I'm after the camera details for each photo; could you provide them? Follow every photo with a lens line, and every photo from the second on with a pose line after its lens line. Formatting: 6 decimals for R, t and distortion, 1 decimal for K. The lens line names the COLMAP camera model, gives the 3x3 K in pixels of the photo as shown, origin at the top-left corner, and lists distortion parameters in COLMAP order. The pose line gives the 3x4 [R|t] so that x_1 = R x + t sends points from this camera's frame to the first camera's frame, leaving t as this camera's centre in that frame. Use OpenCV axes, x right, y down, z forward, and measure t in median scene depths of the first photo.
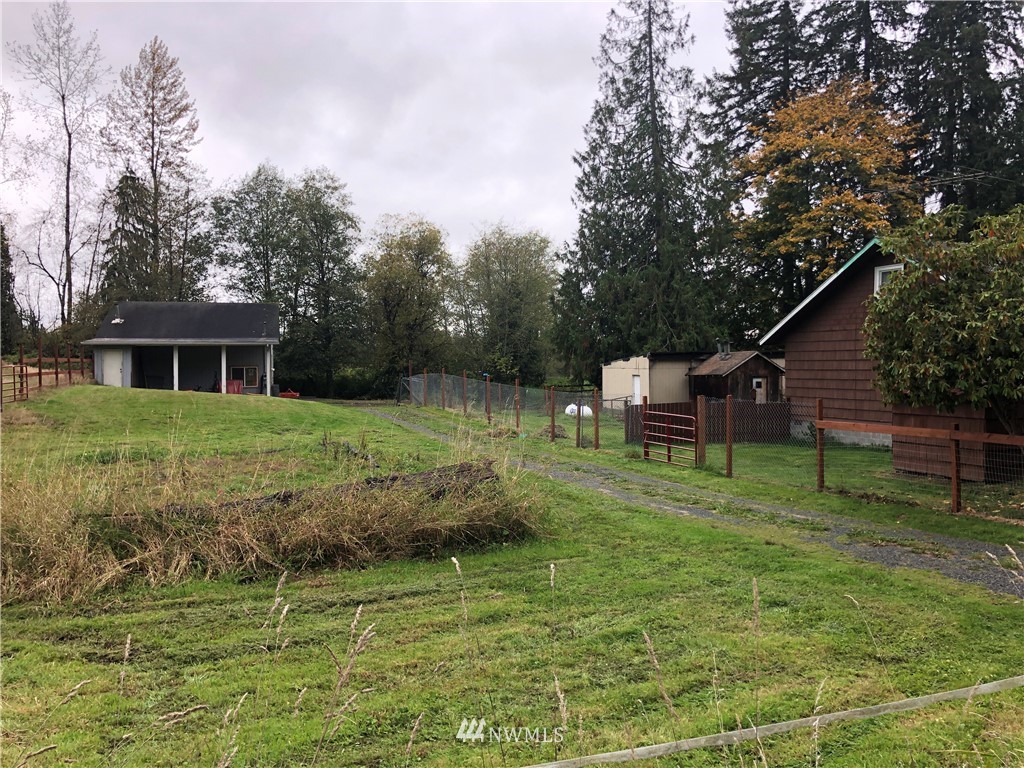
lens RADIAL K [[847.1, 0, 512.0], [0, 847.1, 384.0], [0, 0, 1]] dist [0.057459, -0.068459]
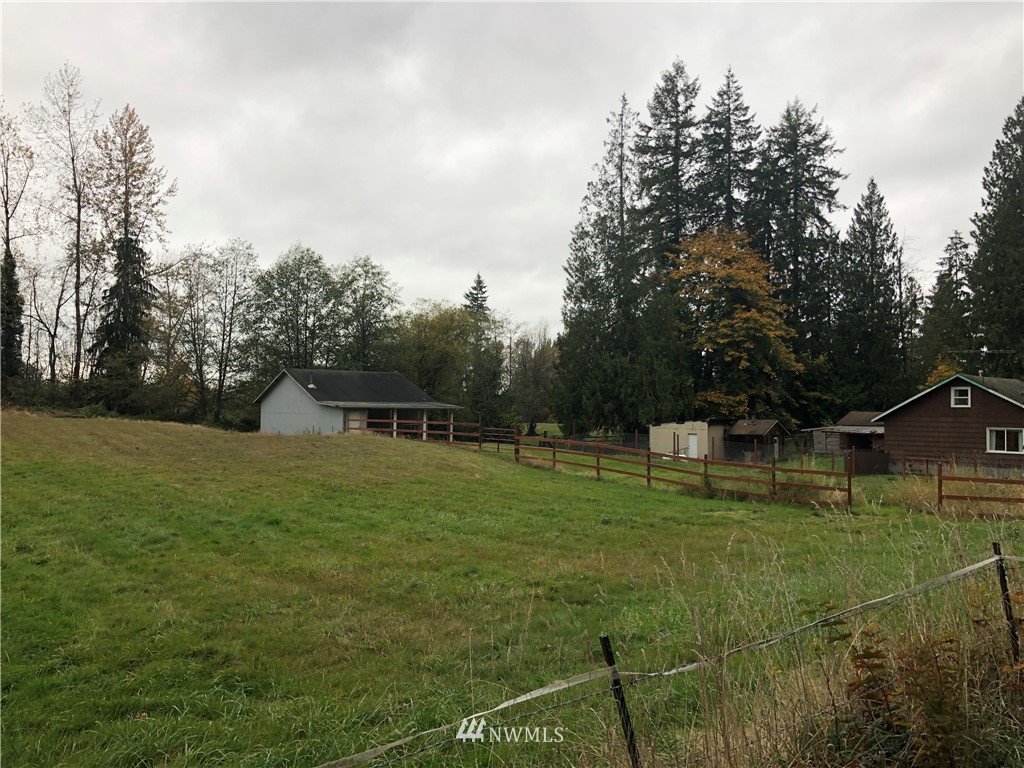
lens RADIAL K [[847.1, 0, 512.0], [0, 847.1, 384.0], [0, 0, 1]] dist [0.057459, -0.068459]
pose [[0.921596, 0.027544, 0.387172, -0.688368], [-0.006391, 0.998421, -0.055818, -0.011398], [-0.388098, 0.048967, 0.920316, -0.246177]]
